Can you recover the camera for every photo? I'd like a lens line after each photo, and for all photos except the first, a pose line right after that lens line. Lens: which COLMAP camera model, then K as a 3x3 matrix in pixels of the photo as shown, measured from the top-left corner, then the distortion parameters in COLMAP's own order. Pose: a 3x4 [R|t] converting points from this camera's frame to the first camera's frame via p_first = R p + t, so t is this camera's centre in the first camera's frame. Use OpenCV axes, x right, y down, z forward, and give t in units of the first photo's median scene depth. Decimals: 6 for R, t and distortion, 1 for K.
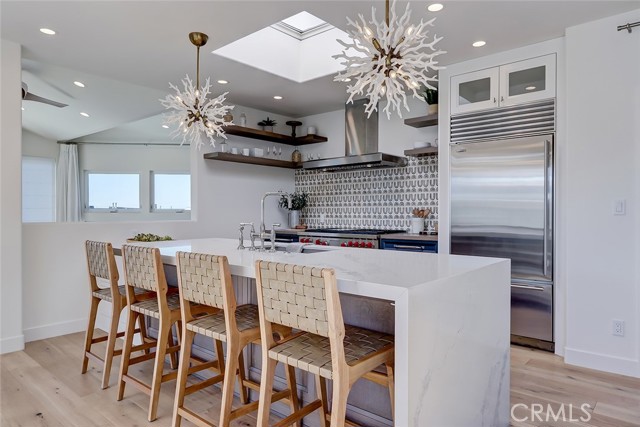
lens RADIAL K [[406.9, 0, 320.0], [0, 406.9, 213.5], [0, 0, 1]] dist [0.018683, 0.001127]
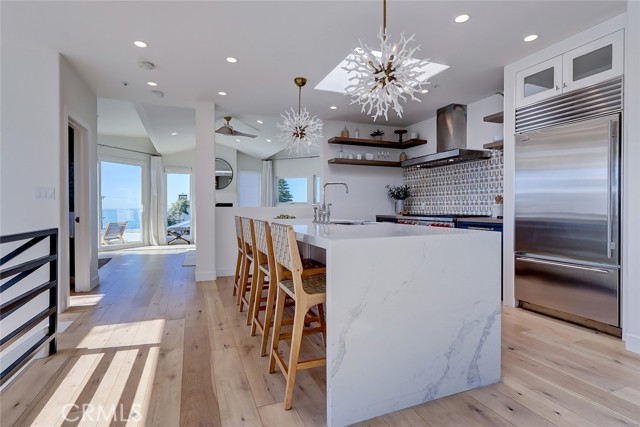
lens RADIAL K [[315.9, 0, 322.0], [0, 315.9, 206.4], [0, 0, 1]] dist [0.024264, -0.000863]
pose [[0.897179, -0.002859, -0.441657, 0.177867], [0.001051, 0.999990, -0.004338, 0.019357], [0.441665, 0.003428, 0.897173, 0.002972]]
